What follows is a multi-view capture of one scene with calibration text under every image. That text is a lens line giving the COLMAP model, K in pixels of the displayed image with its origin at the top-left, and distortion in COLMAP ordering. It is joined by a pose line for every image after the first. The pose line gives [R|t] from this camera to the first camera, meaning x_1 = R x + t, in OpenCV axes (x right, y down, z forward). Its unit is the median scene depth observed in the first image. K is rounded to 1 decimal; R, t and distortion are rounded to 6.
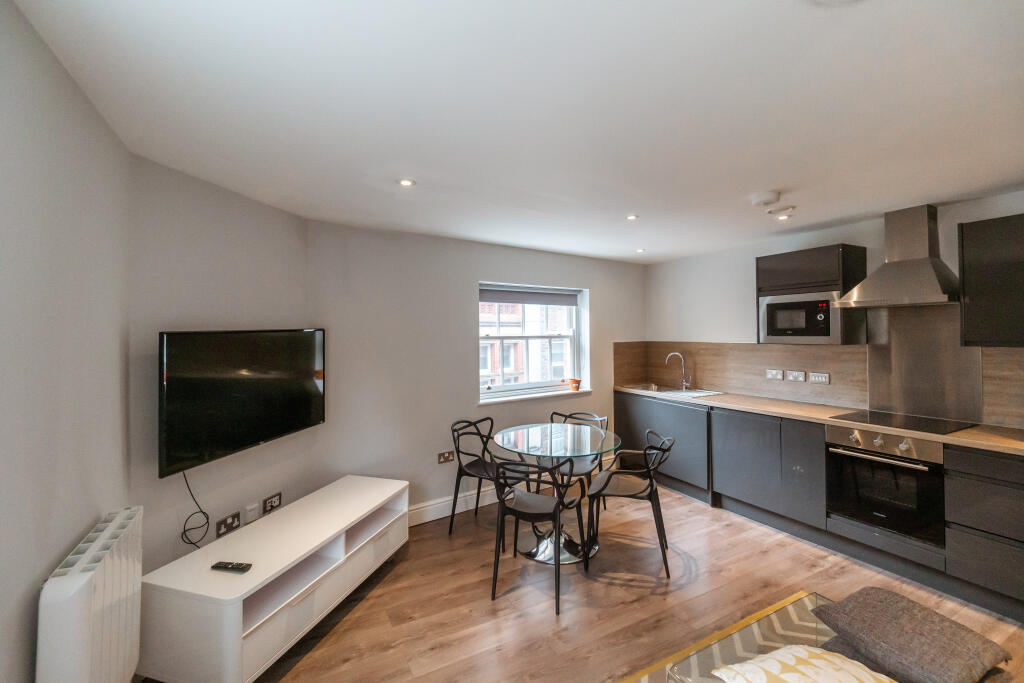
lens RADIAL K [[435.1, 0, 511.9], [0, 435.1, 335.9], [0, 0, 1]] dist [-0.001137, -0.000643]
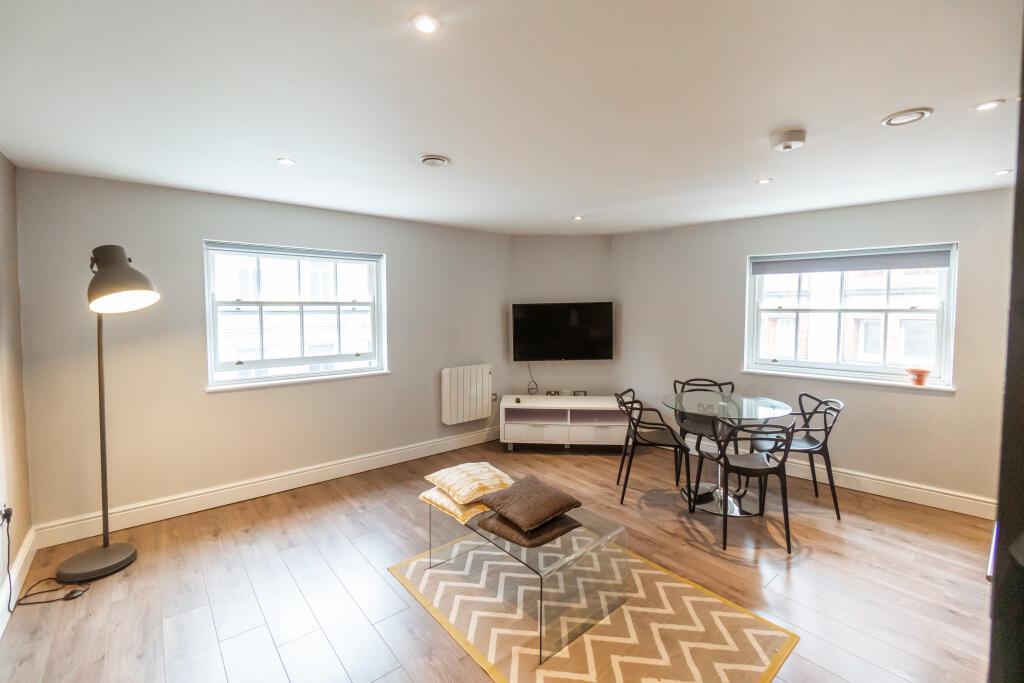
lens RADIAL K [[435.1, 0, 518.6], [0, 435.1, 337.5], [0, 0, 1]] dist [-0.001137, -0.000643]
pose [[0.227247, 0.083636, -0.970239, 0.827761], [-0.002695, 0.996355, 0.085257, -0.016474], [0.973833, -0.016759, 0.226644, 0.213974]]
